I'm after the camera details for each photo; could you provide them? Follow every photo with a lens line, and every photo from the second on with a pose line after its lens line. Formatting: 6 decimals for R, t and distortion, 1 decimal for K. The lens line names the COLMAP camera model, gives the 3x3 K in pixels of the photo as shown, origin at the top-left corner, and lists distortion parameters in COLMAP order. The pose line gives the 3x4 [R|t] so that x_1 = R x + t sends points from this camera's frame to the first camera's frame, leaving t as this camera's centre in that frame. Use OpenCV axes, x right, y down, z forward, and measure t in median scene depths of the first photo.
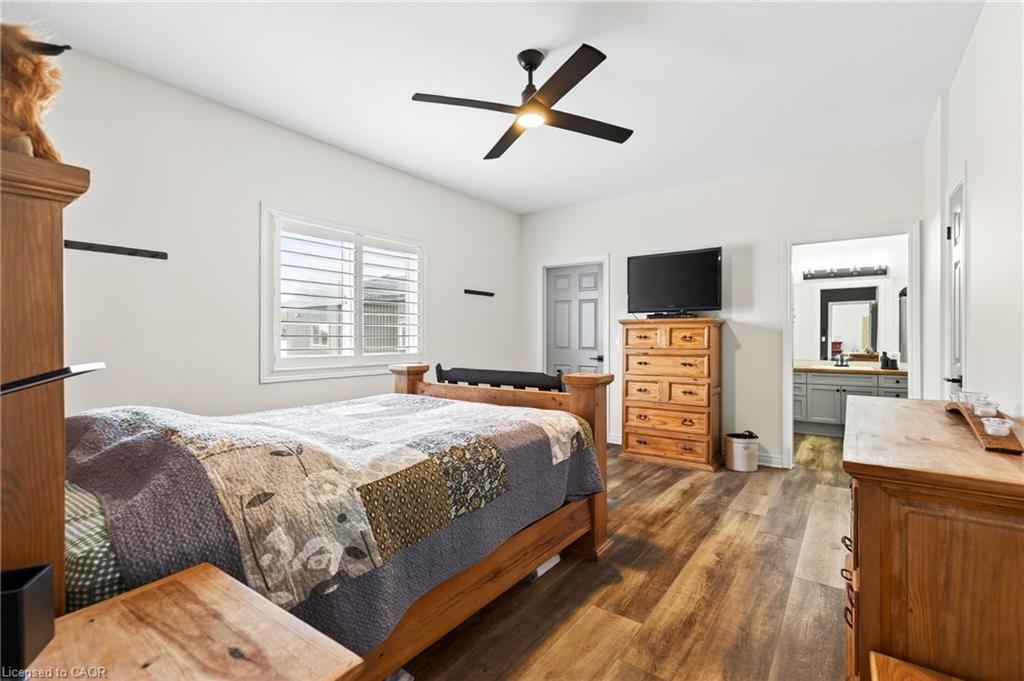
lens RADIAL K [[470.1, 0, 511.1], [0, 470.1, 337.4], [0, 0, 1]] dist [0.000586, 0.000192]
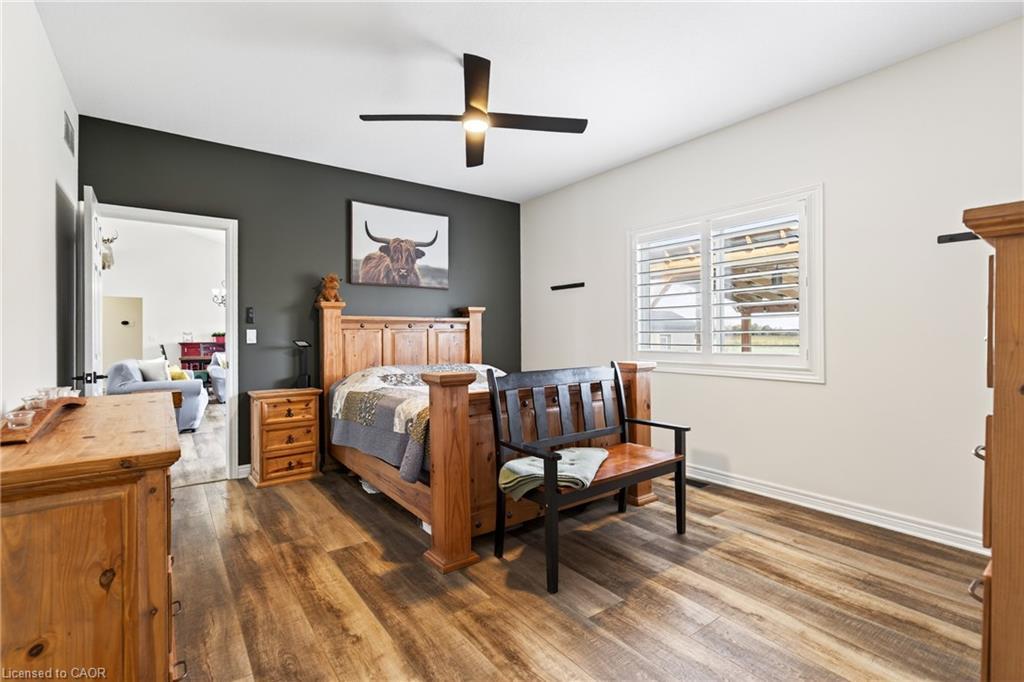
lens RADIAL K [[470.1, 0, 511.3], [0, 470.1, 339.3], [0, 0, 1]] dist [0.000586, 0.000192]
pose [[-0.300209, 0.008438, -0.953836, 1.179238], [0.004418, 0.999962, 0.007456, 0.005551], [0.953863, -0.001975, -0.300235, 1.620228]]
